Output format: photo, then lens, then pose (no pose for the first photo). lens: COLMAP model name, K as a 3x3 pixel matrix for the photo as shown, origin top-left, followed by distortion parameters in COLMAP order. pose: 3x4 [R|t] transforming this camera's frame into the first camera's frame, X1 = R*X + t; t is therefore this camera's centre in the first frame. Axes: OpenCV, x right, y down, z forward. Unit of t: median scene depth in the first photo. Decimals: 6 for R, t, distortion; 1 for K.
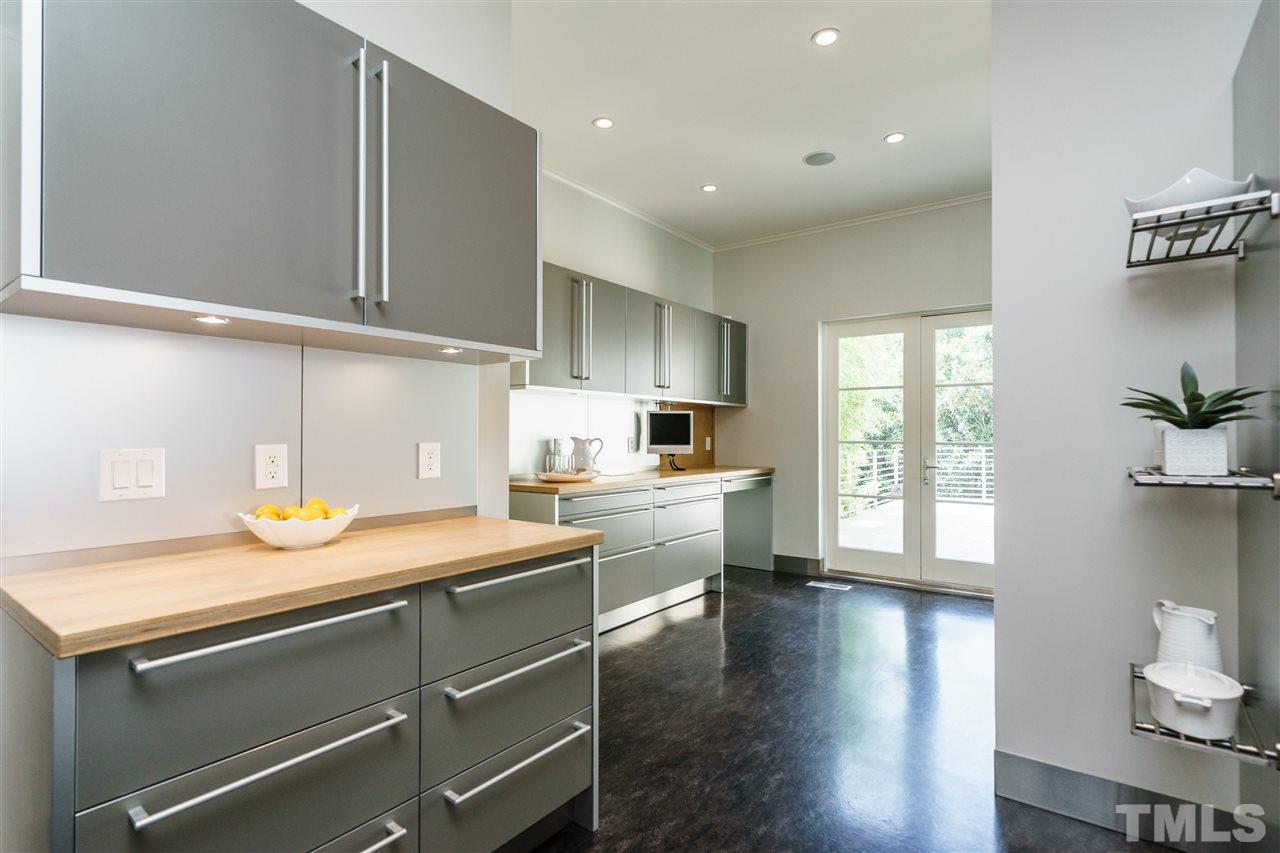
lens RADIAL K [[621.0, 0, 636.9], [0, 621.0, 434.4], [0, 0, 1]] dist [0.002574, 0.000166]
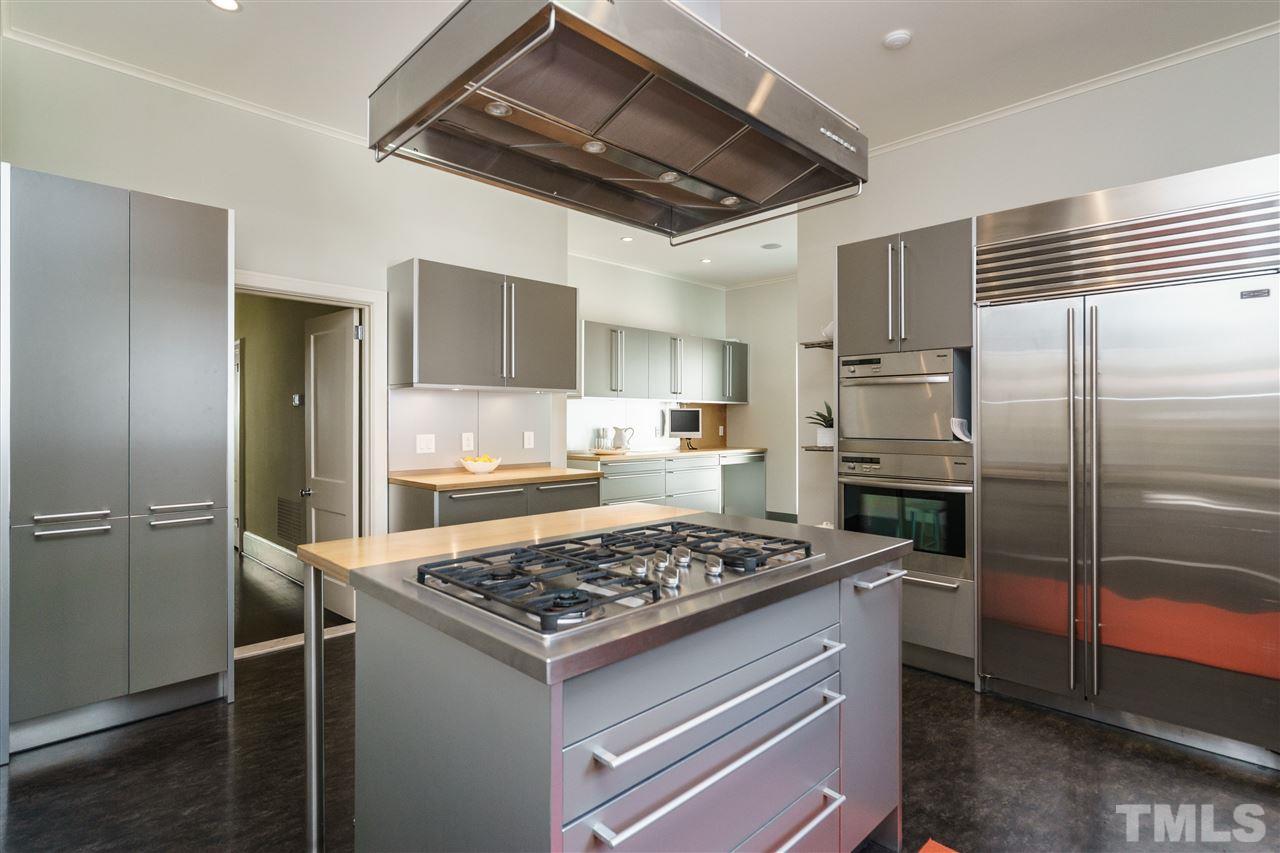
lens RADIAL K [[626.7, 0, 640.0], [0, 626.7, 426.5], [0, 0, 1]] dist [-0.001859, -0.000129]
pose [[0.990882, 0.001347, -0.134725, 0.158914], [0.000280, 0.999927, 0.012061, -0.014665], [0.134731, -0.011988, 0.990810, -0.512822]]
